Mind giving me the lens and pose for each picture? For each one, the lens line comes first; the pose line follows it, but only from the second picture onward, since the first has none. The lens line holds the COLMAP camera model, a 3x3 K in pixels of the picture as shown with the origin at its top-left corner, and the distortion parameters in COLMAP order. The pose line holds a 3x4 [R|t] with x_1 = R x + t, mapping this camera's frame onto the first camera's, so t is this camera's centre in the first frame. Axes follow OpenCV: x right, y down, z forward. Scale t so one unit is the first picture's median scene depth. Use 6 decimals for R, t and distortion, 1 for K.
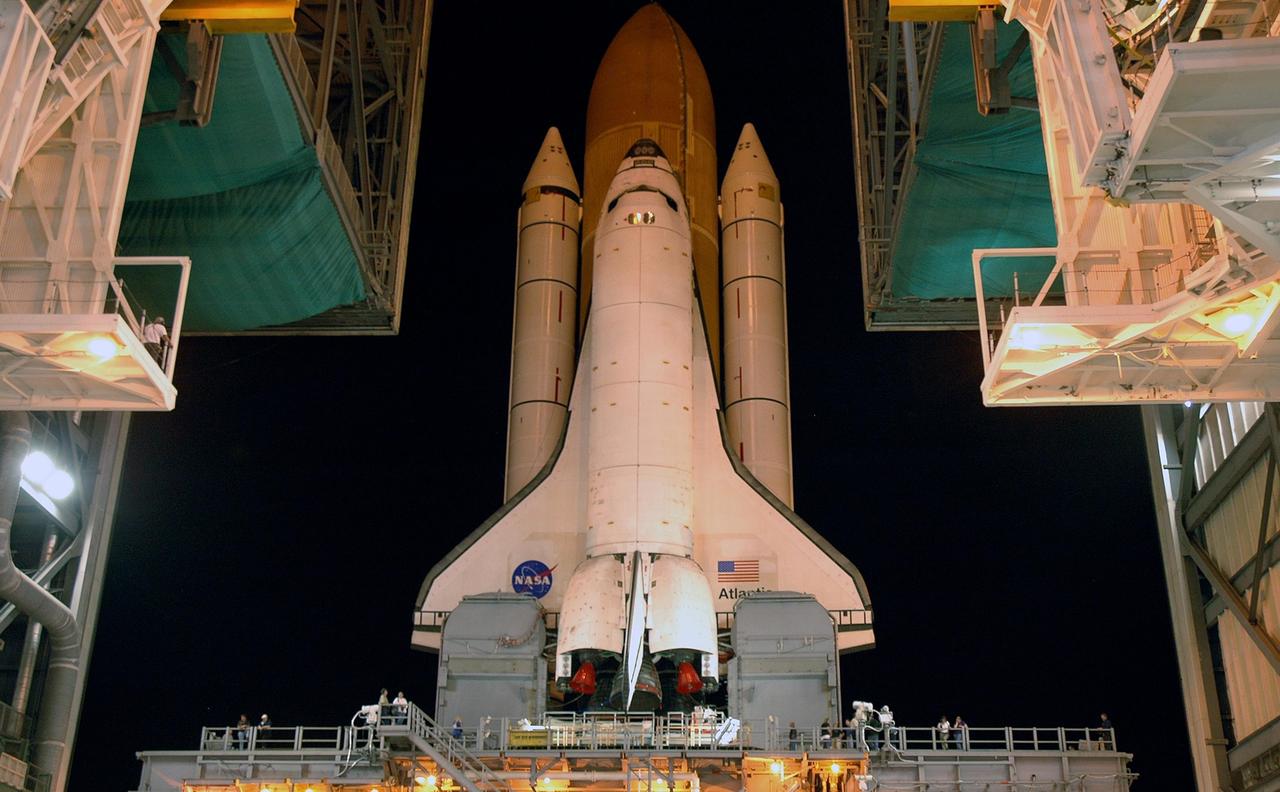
lens RADIAL K [[1512.5, 0, 640.0], [0, 1512.5, 396.0], [0, 0, 1]] dist [-0.022806, -0.007353]
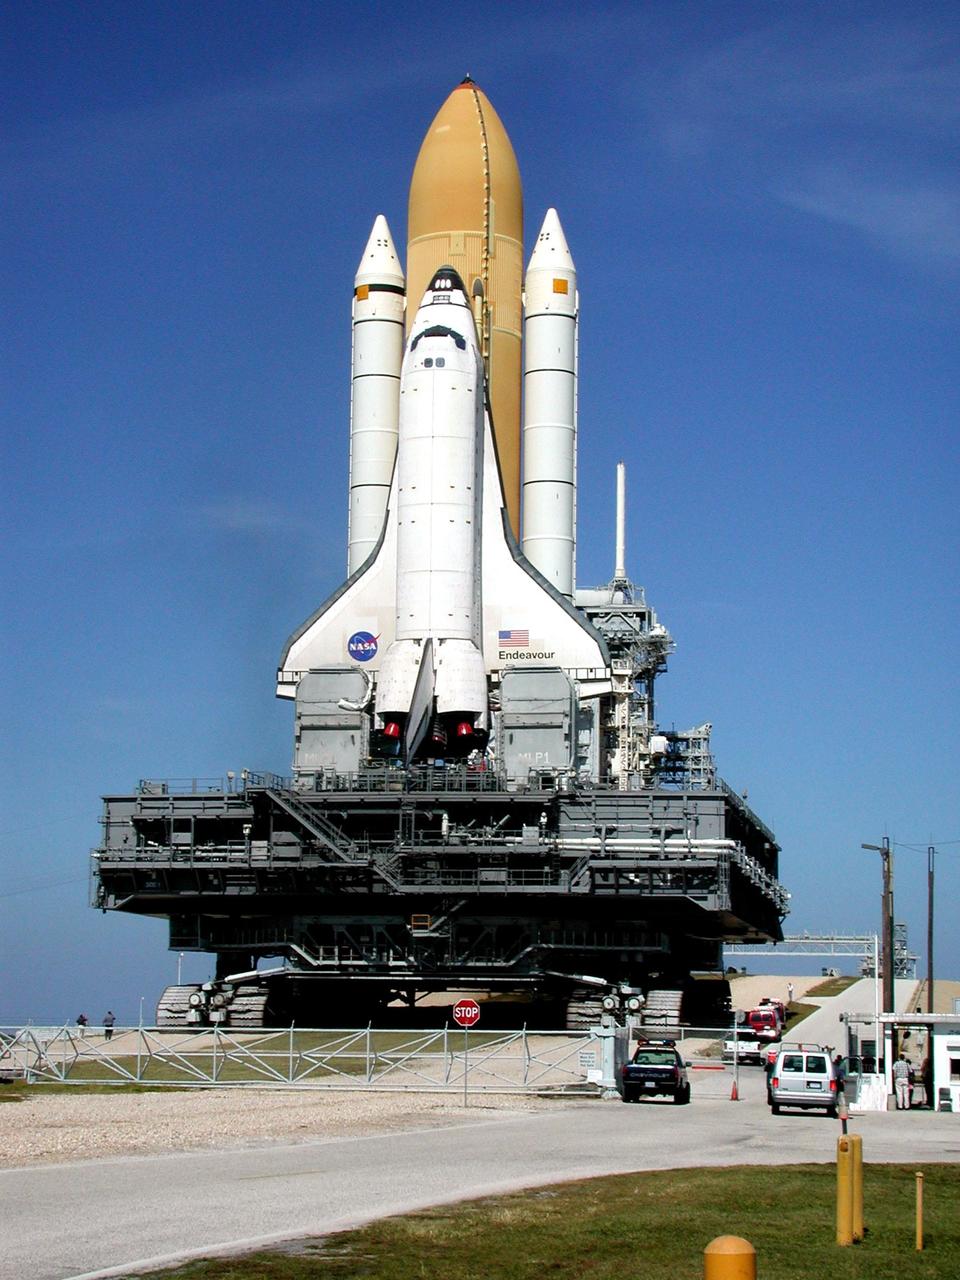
lens RADIAL K [[3032.7, 0, 480.0], [0, 3032.7, 640.0], [0, 0, 1]] dist [0.028027, -0.093948]
pose [[0.991569, -0.015799, -0.128610, 0.378209], [0.052681, 0.955959, 0.288732, -0.655482], [0.118384, -0.293073, 0.948732, -1.539798]]
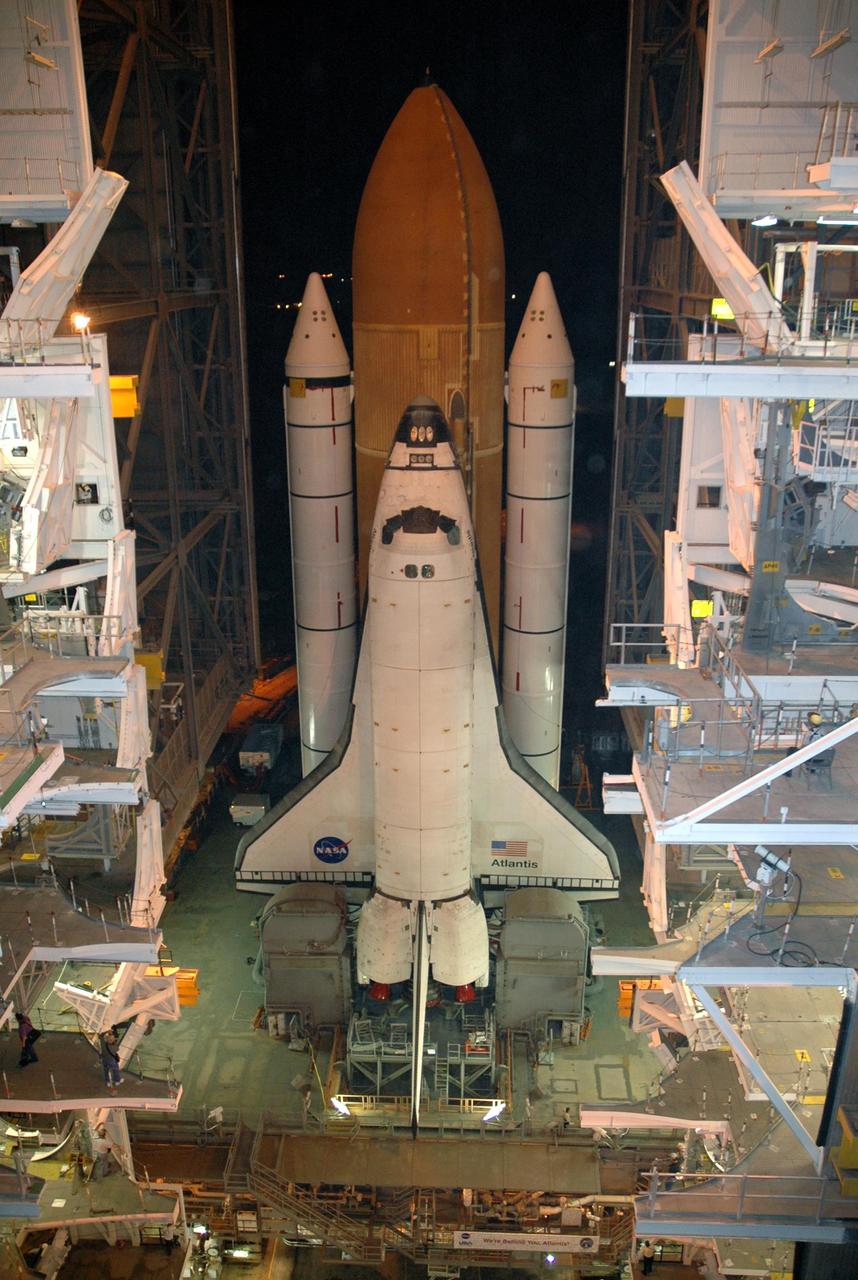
lens RADIAL K [[1031.8, 0, 429.0], [0, 1031.8, 640.0], [0, 0, 1]] dist [-0.154657, 0.000261]
pose [[0.999916, -0.012630, -0.002942, 0.008114], [0.010859, 0.691498, 0.722296, -0.556302], [-0.007089, -0.722268, 0.691577, 0.572536]]
